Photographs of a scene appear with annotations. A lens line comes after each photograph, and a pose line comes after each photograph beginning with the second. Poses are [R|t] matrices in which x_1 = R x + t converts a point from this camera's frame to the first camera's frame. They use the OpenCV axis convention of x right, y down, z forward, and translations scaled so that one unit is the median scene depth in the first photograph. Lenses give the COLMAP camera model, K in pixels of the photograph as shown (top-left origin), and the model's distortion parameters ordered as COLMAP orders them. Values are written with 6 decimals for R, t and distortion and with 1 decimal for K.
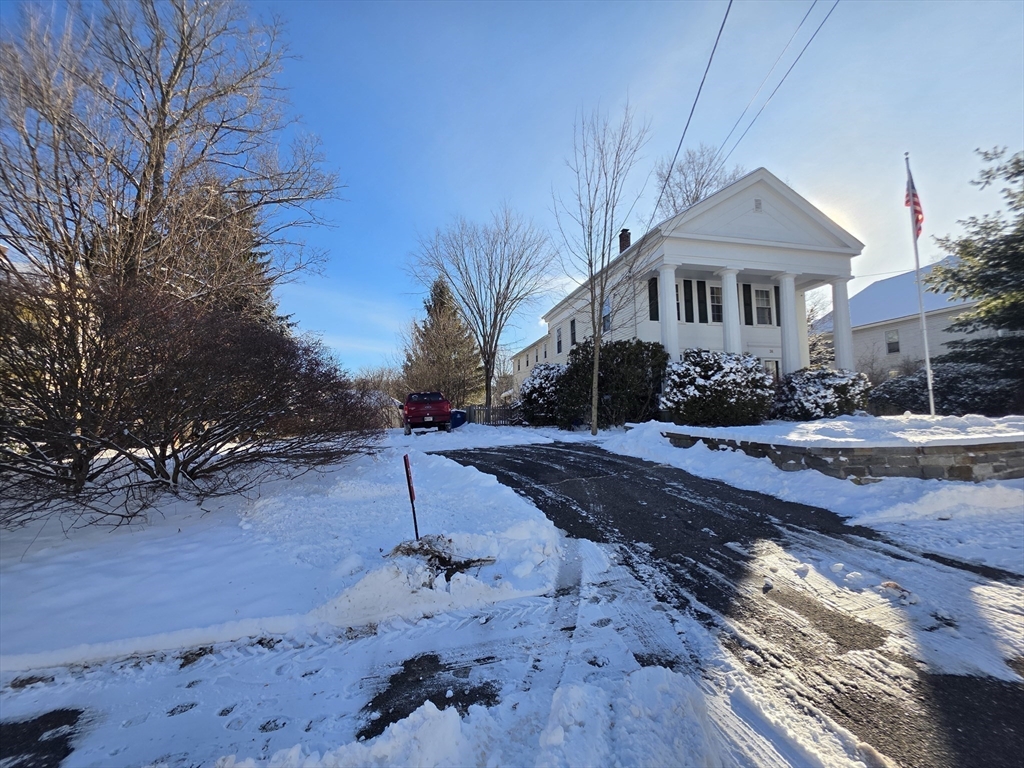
lens RADIAL K [[409.6, 0, 510.6], [0, 409.6, 391.1], [0, 0, 1]] dist [-0.002383, -0.000052]
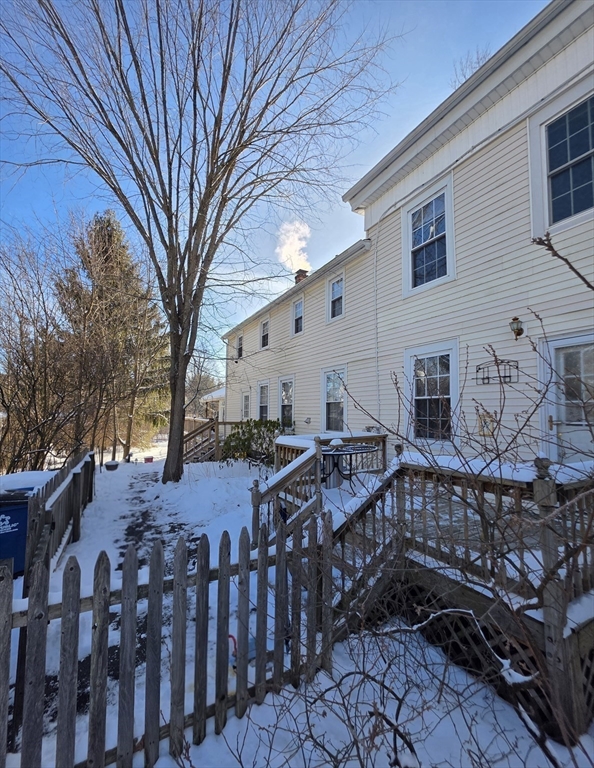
lens RADIAL K [[313.2, 0, 296.4], [0, 313.2, 392.2], [0, 0, 1]] dist [0.003803, 0.000150]
pose [[0.956157, 0.038137, 0.290359, -0.068719], [-0.038587, 0.999247, -0.004176, -0.011146], [-0.290300, -0.007211, 0.956909, 1.430602]]
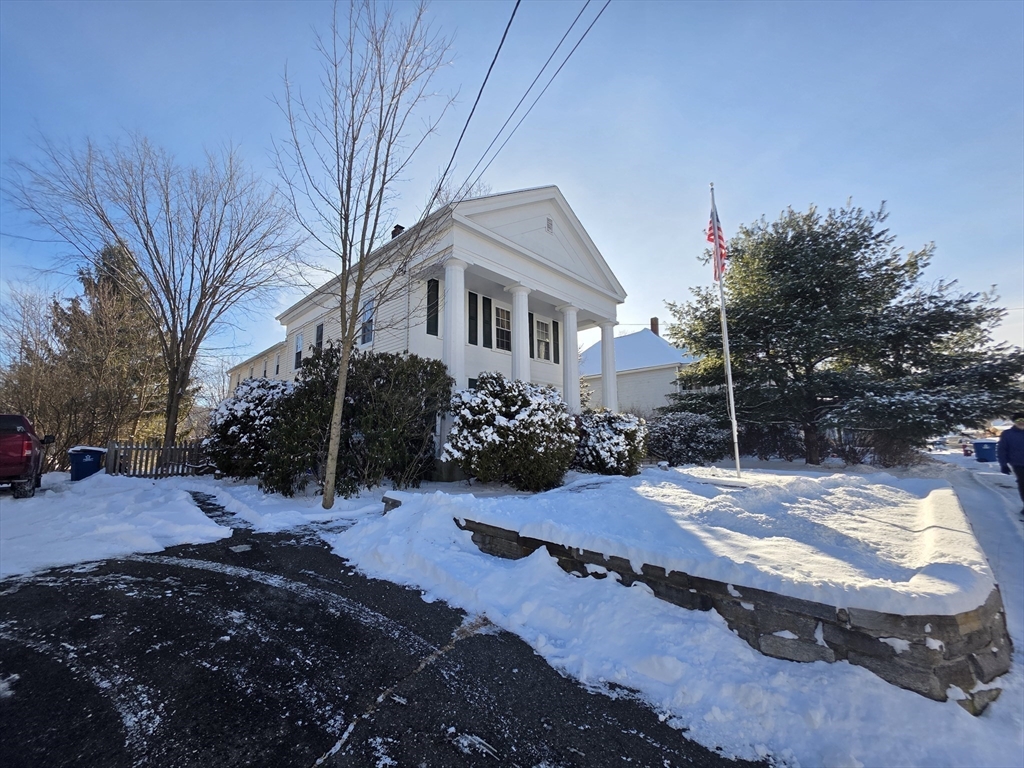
lens RADIAL K [[409.6, 0, 509.5], [0, 409.6, 386.8], [0, 0, 1]] dist [-0.002383, -0.000052]
pose [[0.840949, 0.086895, 0.534092, 0.091711], [-0.041175, 0.994436, -0.096960, -0.011889], [-0.539545, 0.059547, 0.839848, 0.353595]]
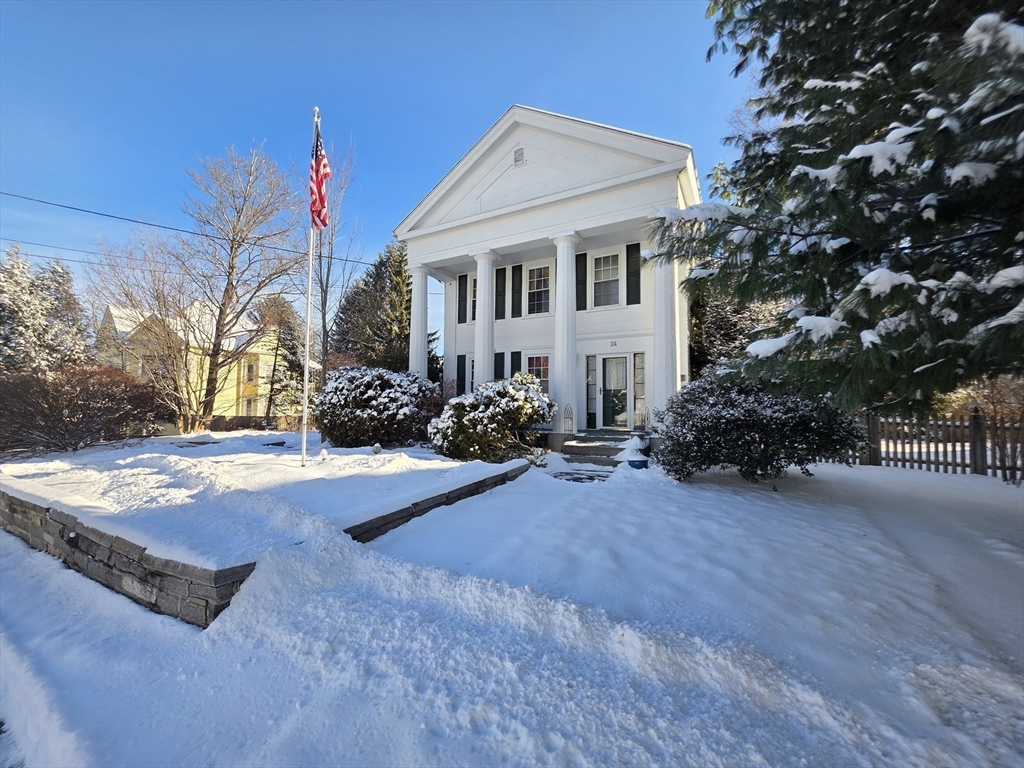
lens RADIAL K [[409.6, 0, 517.5], [0, 409.6, 382.1], [0, 0, 1]] dist [-0.002383, -0.000052]
pose [[0.739242, -0.017018, -0.673225, 1.245558], [0.015935, 0.999843, -0.007777, -0.040290], [0.673251, -0.004979, 0.739397, 0.498936]]
